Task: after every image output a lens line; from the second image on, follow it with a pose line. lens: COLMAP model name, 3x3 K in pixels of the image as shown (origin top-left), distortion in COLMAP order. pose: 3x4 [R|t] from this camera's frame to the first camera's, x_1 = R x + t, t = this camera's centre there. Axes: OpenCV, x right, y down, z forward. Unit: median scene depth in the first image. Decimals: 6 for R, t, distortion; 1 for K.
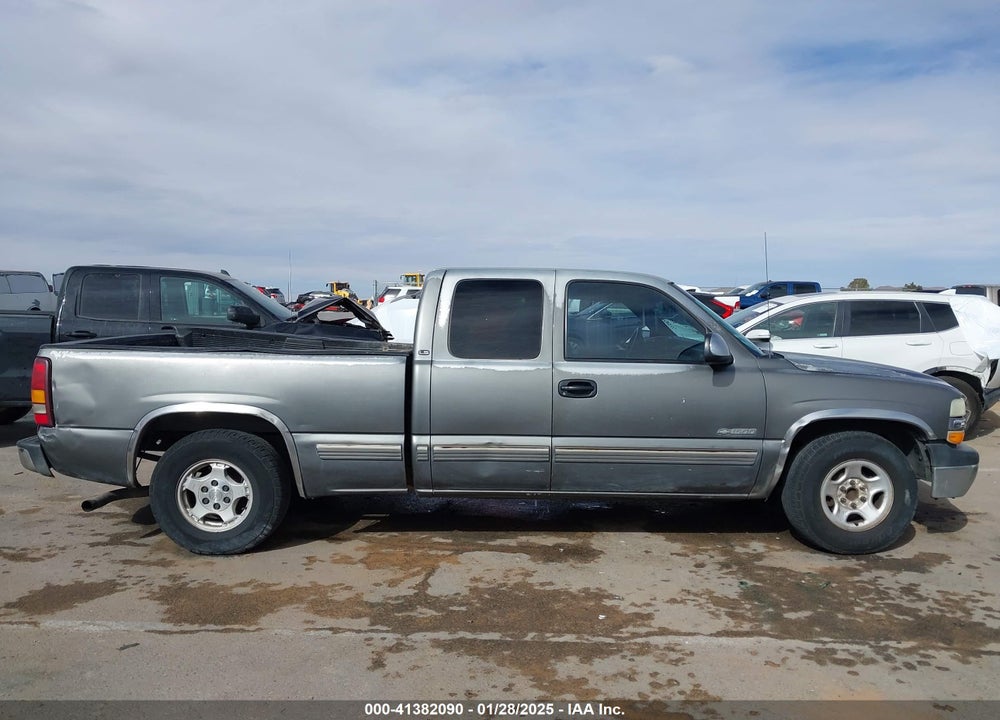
lens RADIAL K [[792.6, 0, 510.5], [0, 792.6, 359.7], [0, 0, 1]] dist [0.057406, -0.060990]
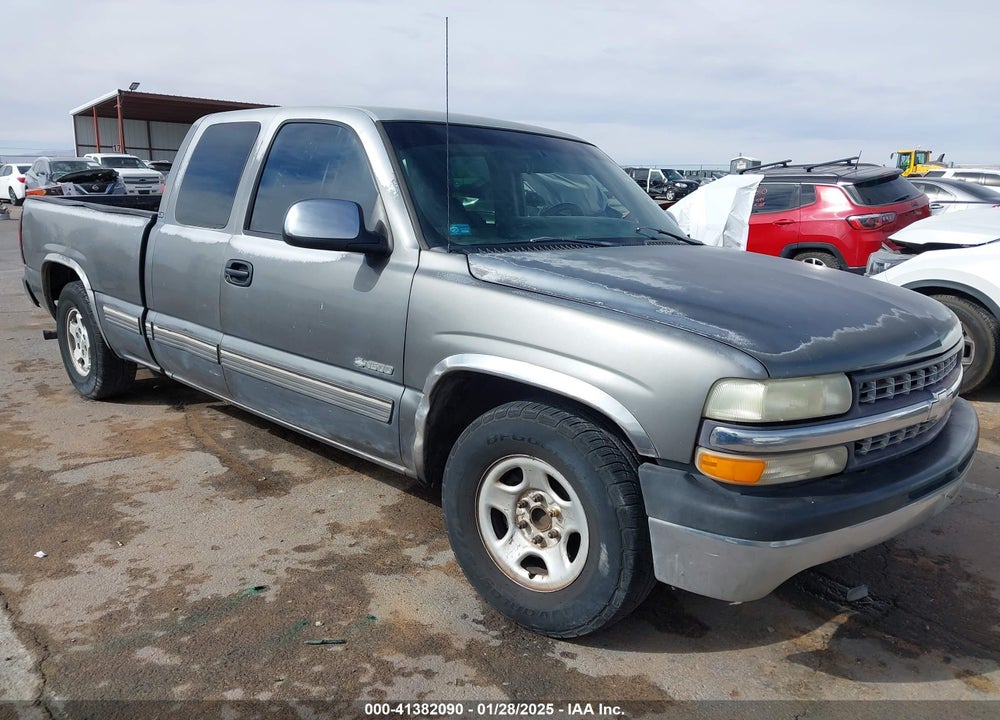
lens RADIAL K [[792.6, 0, 510.5], [0, 792.6, 359.7], [0, 0, 1]] dist [0.057406, -0.060990]
pose [[0.704738, 0.162571, -0.690590, 0.767214], [-0.067976, 0.984387, 0.162365, -0.021116], [0.706204, -0.067481, 0.704785, 0.627569]]
